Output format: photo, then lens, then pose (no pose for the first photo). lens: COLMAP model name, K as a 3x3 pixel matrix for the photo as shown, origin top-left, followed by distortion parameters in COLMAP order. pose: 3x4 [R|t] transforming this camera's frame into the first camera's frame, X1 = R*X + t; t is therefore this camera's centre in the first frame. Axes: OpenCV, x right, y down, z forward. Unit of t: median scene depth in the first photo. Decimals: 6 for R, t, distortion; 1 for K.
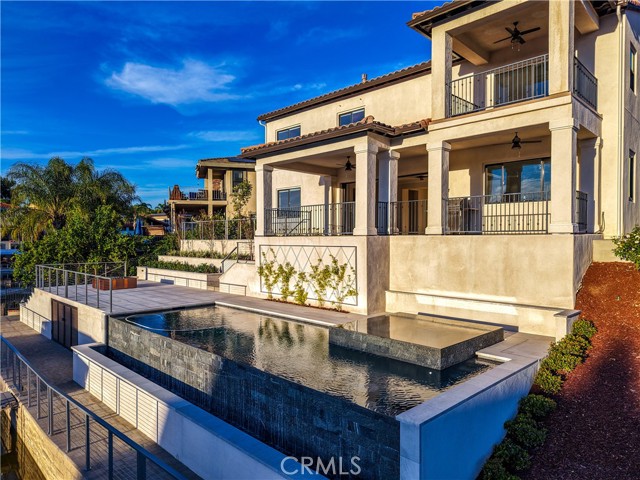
lens RADIAL K [[430.1, 0, 320.0], [0, 430.1, 240.0], [0, 0, 1]] dist [0.013294, -0.006268]
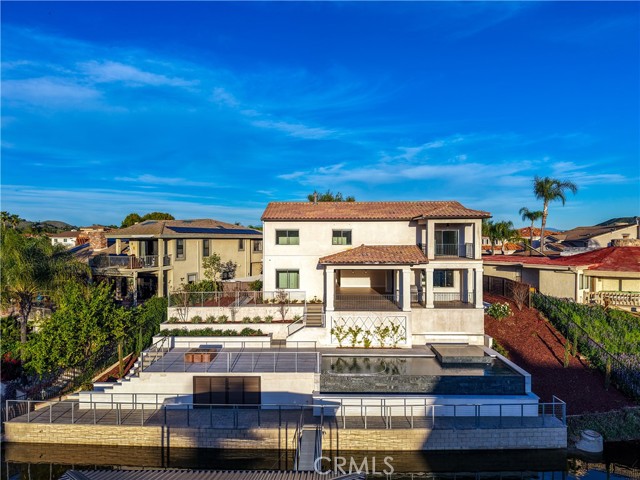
lens RADIAL K [[430.1, 0, 320.0], [0, 430.1, 240.0], [0, 0, 1]] dist [0.013294, -0.006268]
pose [[0.716716, -0.002225, 0.697362, -1.579781], [0.003424, 0.999994, -0.000328, -0.338237], [-0.697357, 0.002623, 0.716719, -0.223546]]
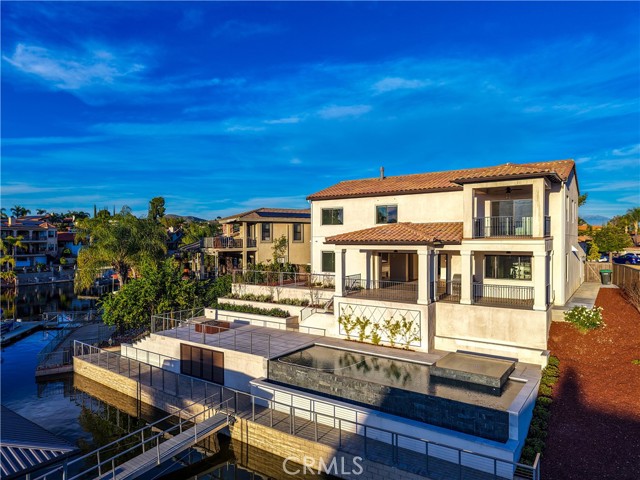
lens RADIAL K [[430.1, 0, 320.0], [0, 430.1, 240.0], [0, 0, 1]] dist [0.013294, -0.006268]
pose [[0.985123, -0.003303, 0.171821, -0.534705], [0.003145, 0.999994, 0.001192, -0.241934], [-0.171824, -0.000634, 0.985127, -0.528347]]
